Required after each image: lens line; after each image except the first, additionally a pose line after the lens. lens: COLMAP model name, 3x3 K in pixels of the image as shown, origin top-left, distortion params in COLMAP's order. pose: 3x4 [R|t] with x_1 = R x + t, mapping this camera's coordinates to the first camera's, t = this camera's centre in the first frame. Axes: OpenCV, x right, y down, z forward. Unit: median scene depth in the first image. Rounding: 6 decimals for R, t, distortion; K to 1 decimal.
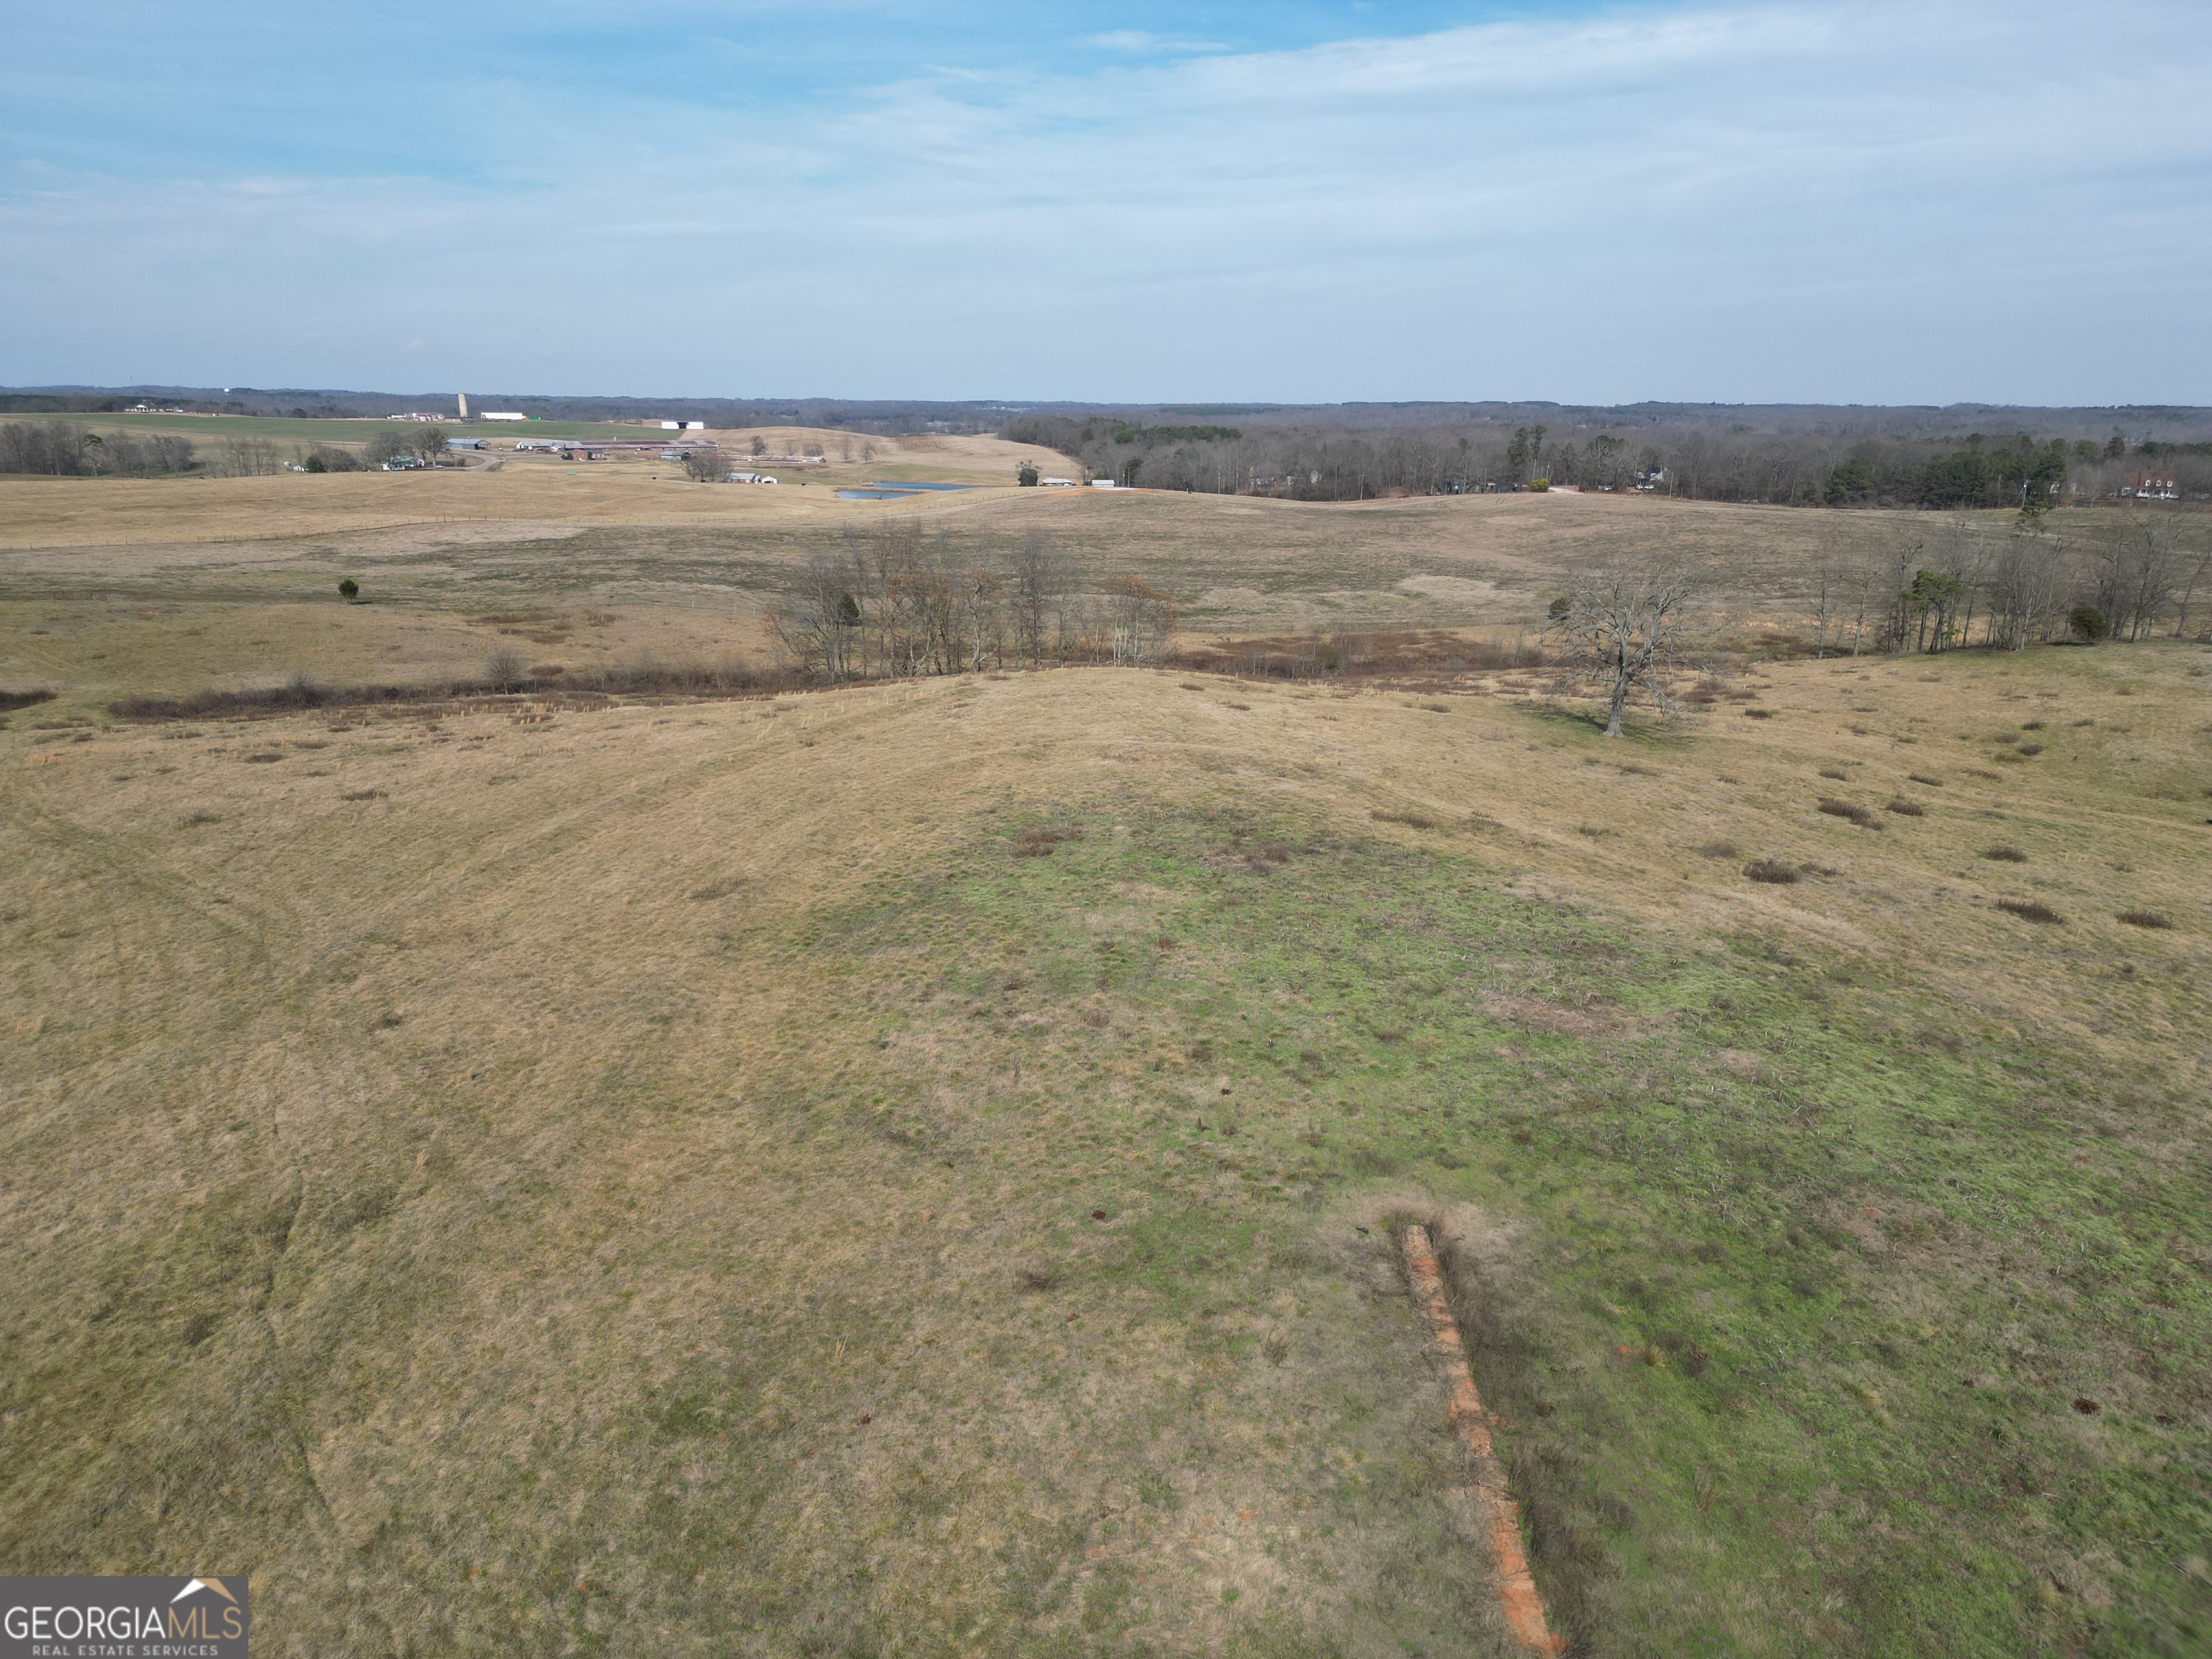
lens RADIAL K [[1528.1, 0, 1097.0], [0, 1528.1, 827.7], [0, 0, 1]] dist [0.065795, -0.077186]
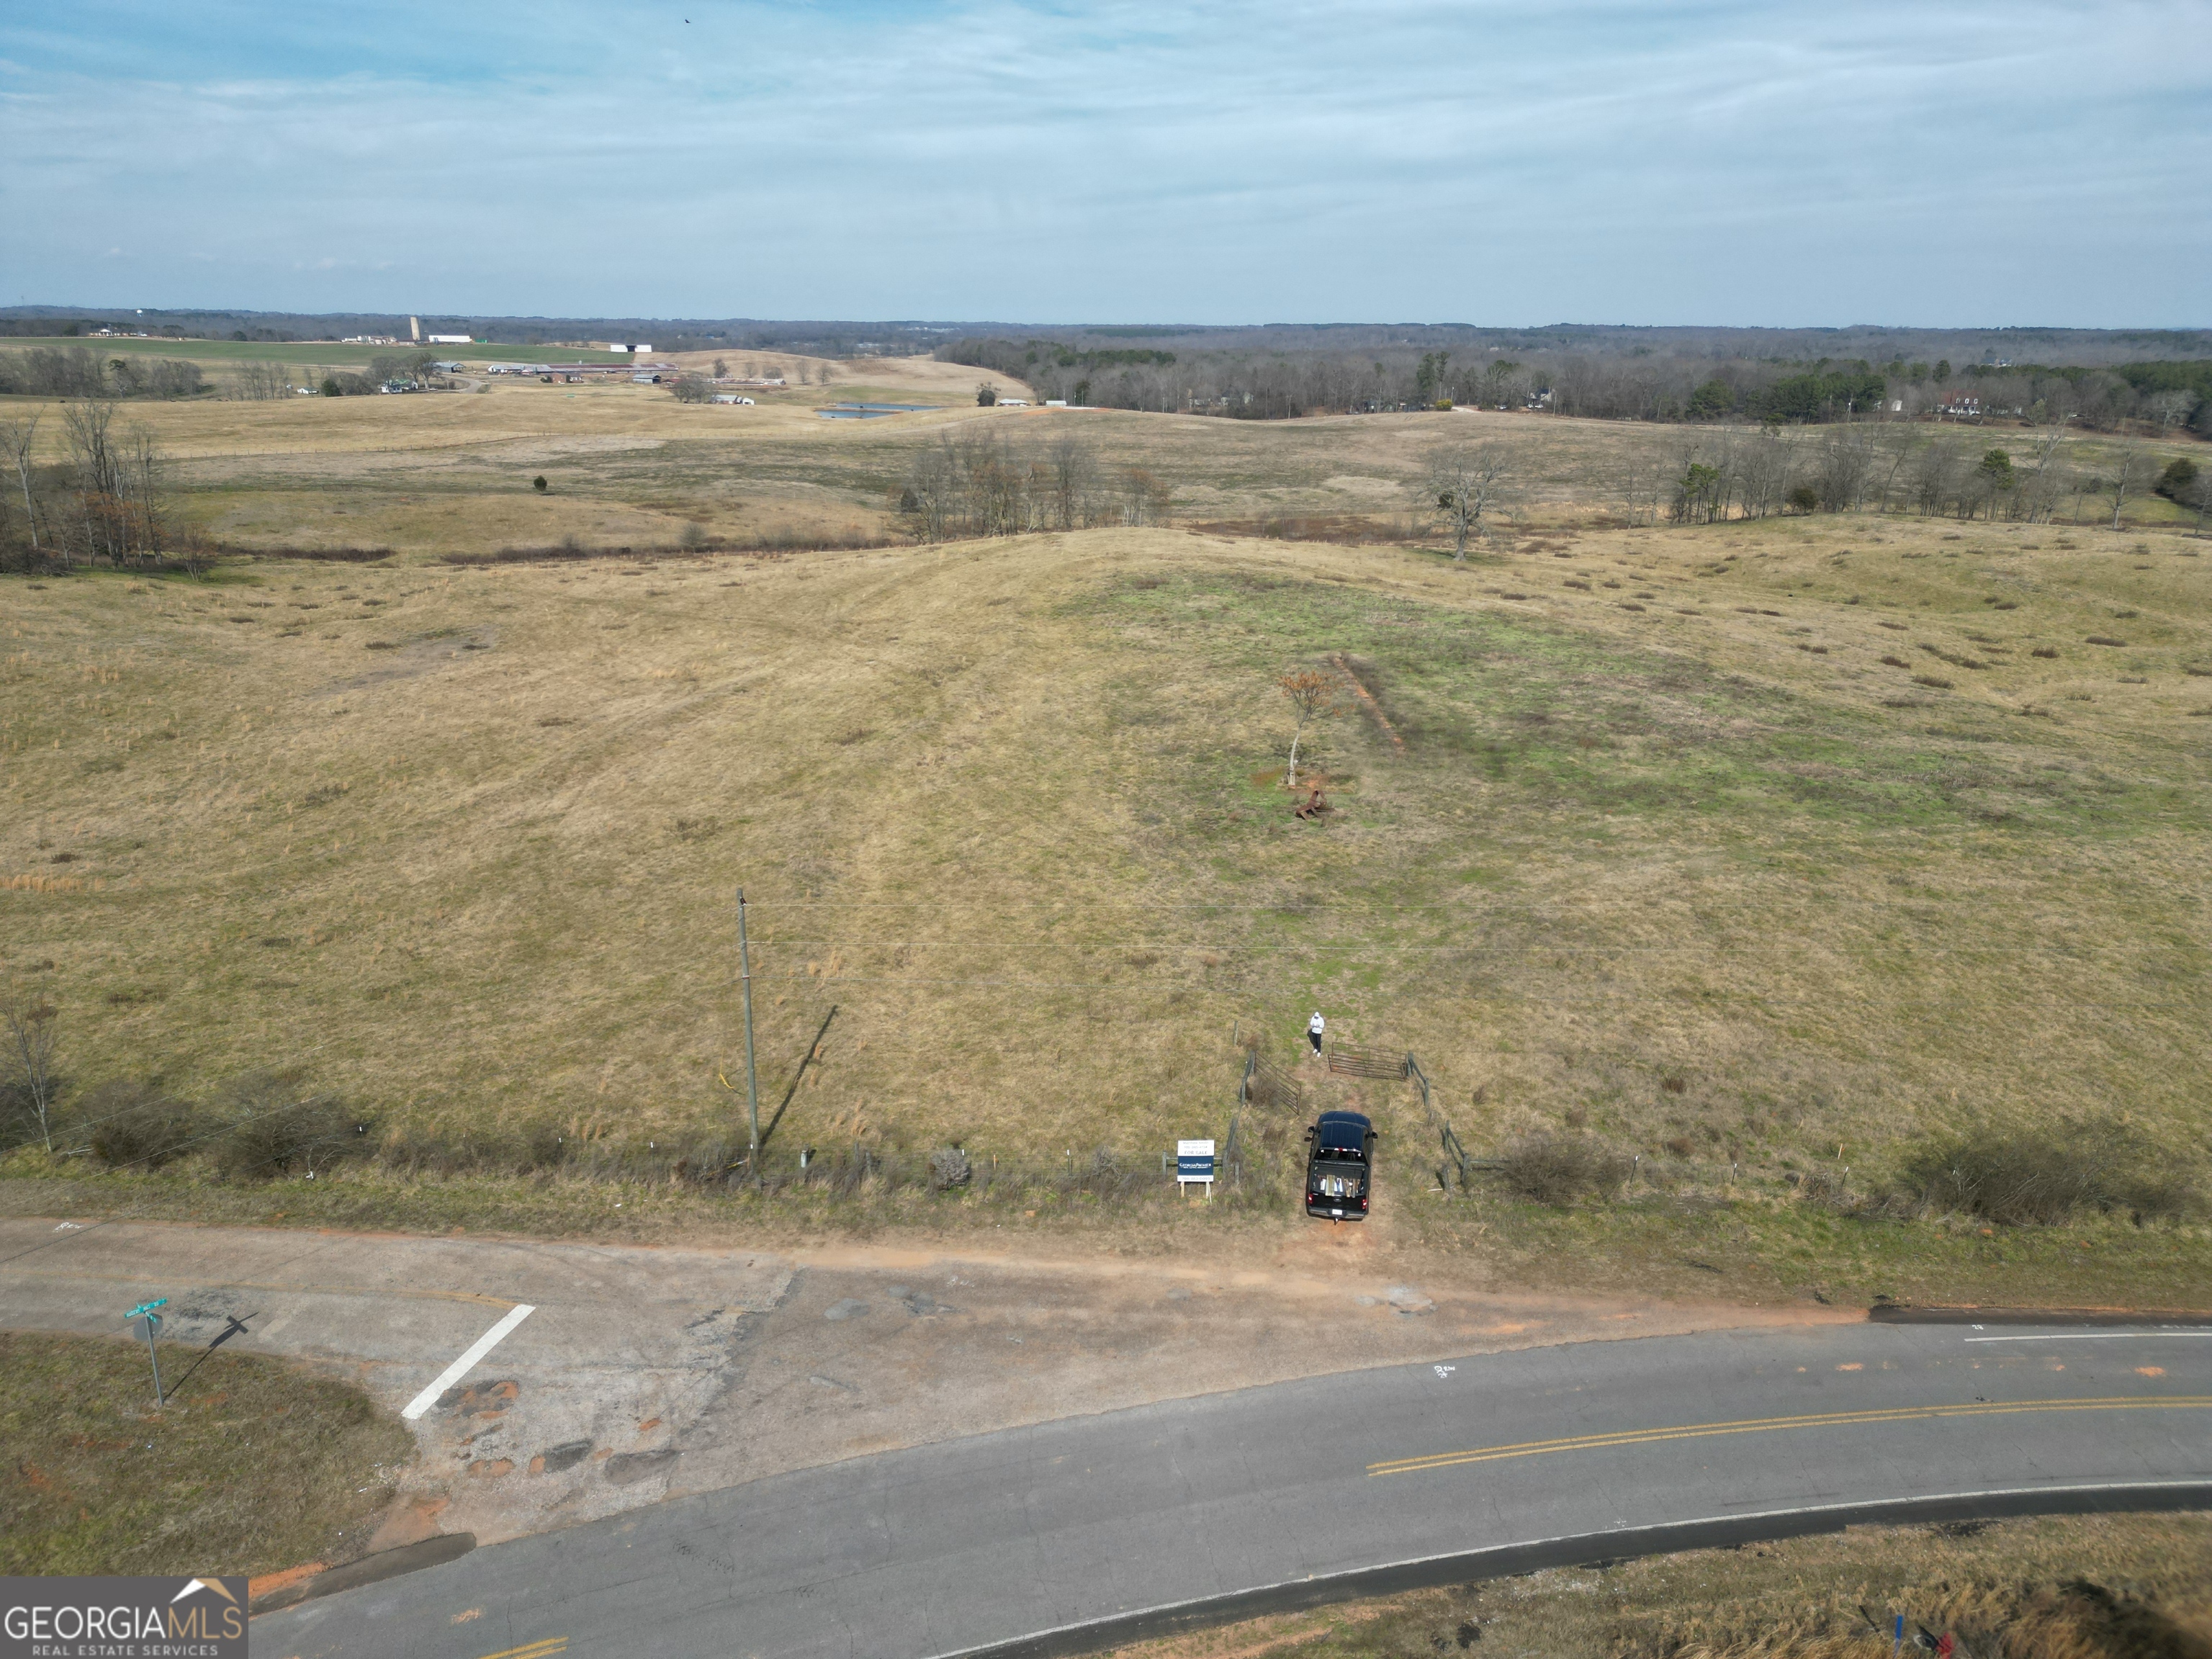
lens RADIAL K [[1507.5, 0, 1106.0], [0, 1507.5, 829.5], [0, 0, 1]] dist [0.058704, -0.070846]
pose [[0.998551, -0.016463, 0.051229, -0.044860], [0.013761, 0.998518, 0.052658, 0.050805], [-0.052020, -0.051876, 0.997298, -0.217382]]
